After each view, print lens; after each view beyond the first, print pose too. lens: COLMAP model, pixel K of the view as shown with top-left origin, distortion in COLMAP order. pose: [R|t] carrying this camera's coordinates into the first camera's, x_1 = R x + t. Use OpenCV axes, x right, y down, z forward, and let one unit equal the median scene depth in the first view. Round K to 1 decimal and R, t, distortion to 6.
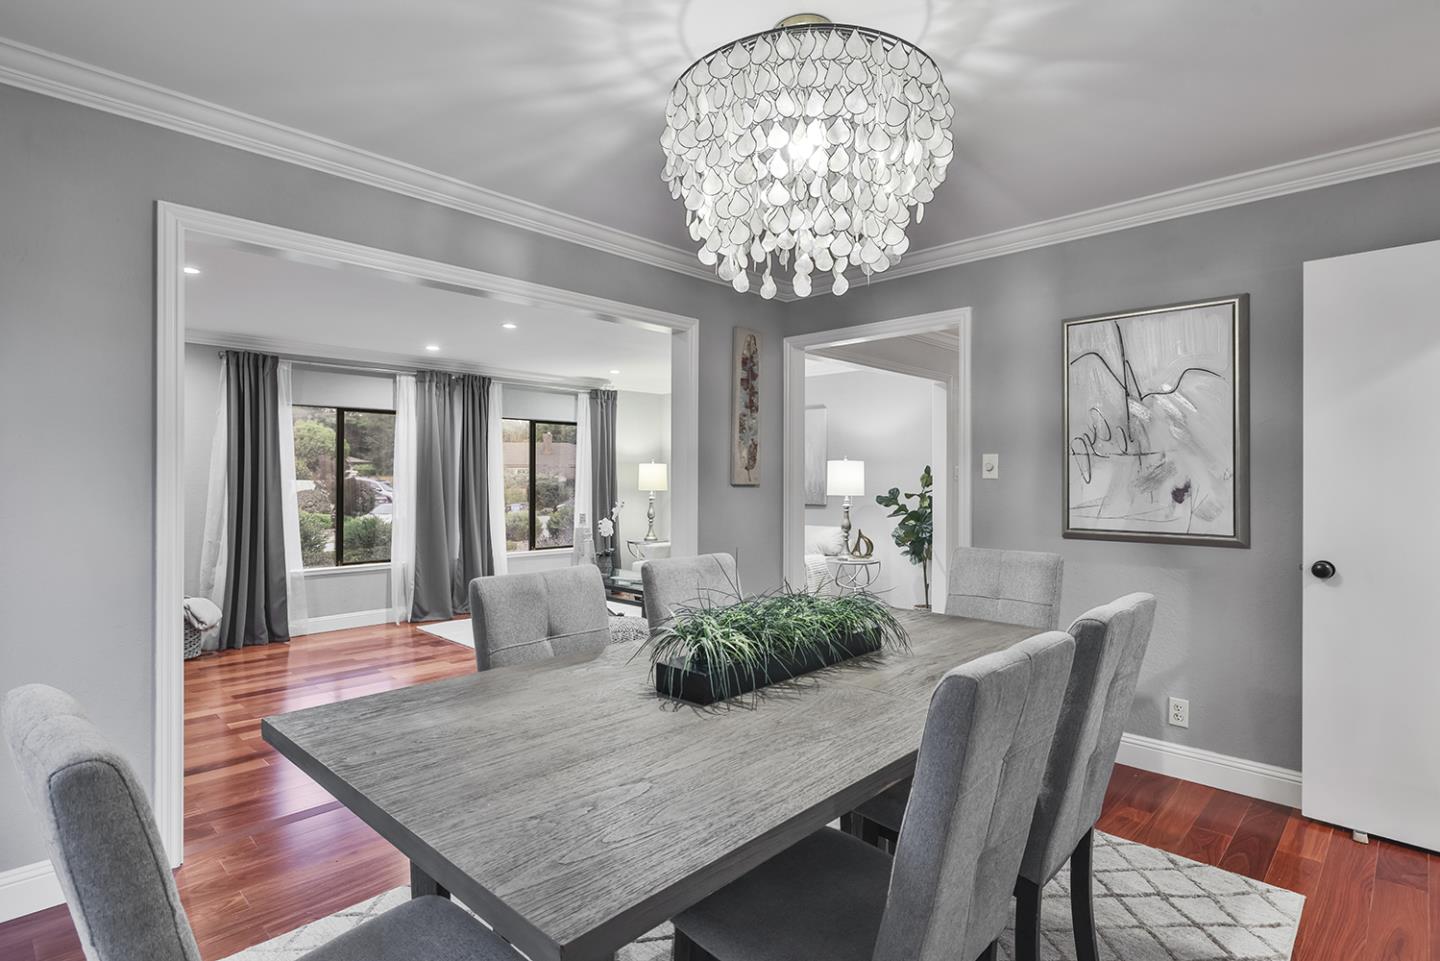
lens RADIAL K [[729.8, 0, 706.7], [0, 729.8, 472.5], [0, 0, 1]] dist [-0.000629, -0.000522]
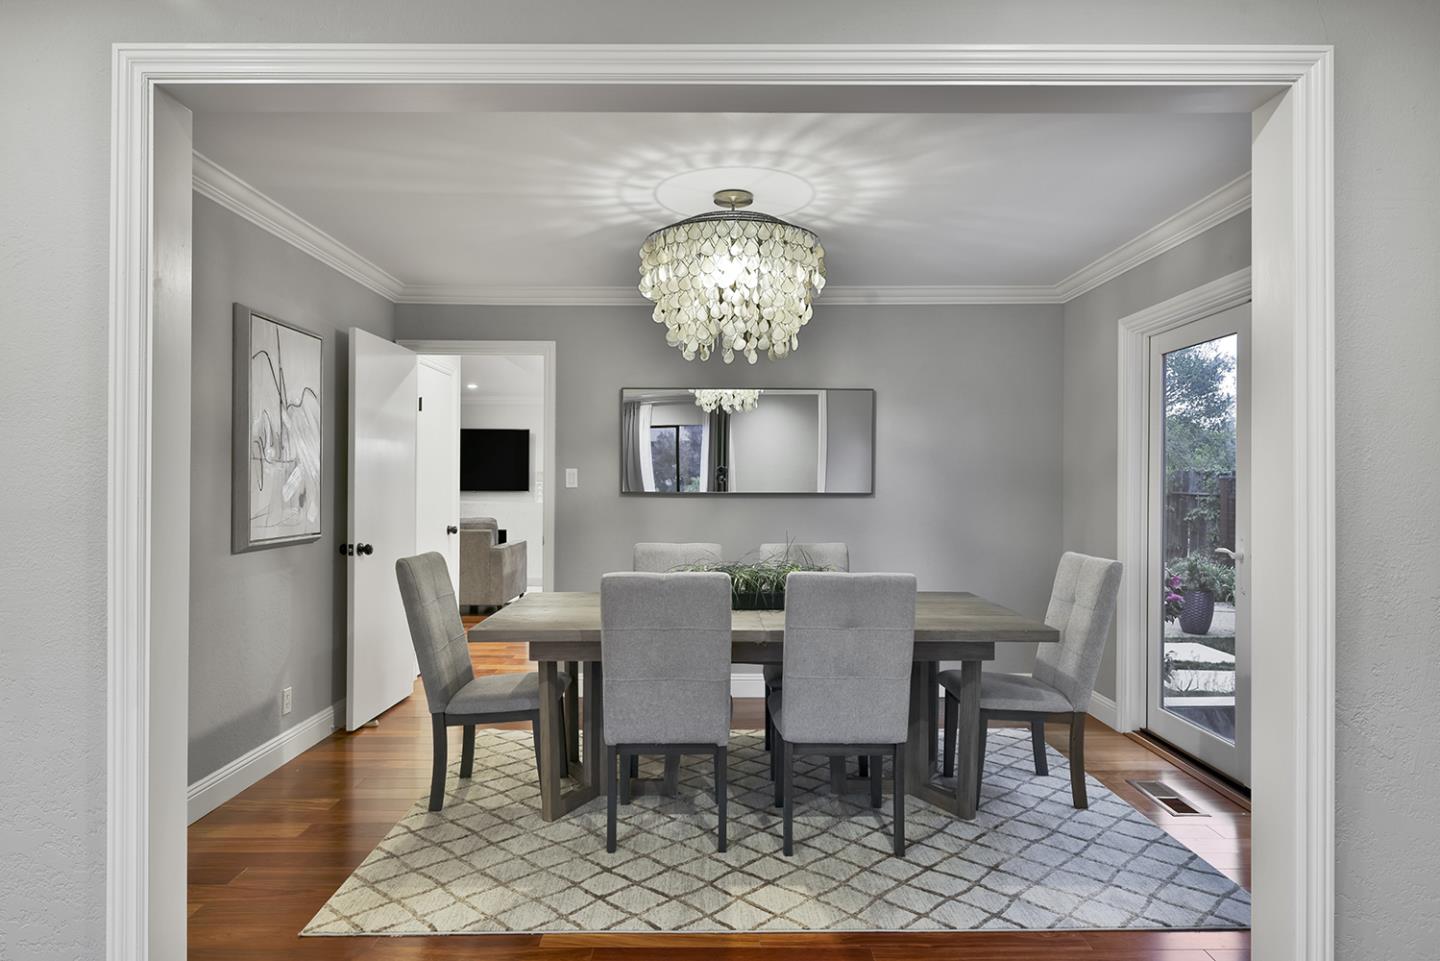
lens RADIAL K [[870.1, 0, 718.2], [0, 870.1, 483.1], [0, 0, 1]] dist [-0.000268, -0.000342]
pose [[-0.700781, 0.000263, 0.713377, -0.709281], [-0.009240, 0.999913, -0.009446, 0.010929], [-0.713317, -0.013211, -0.700717, 1.417895]]
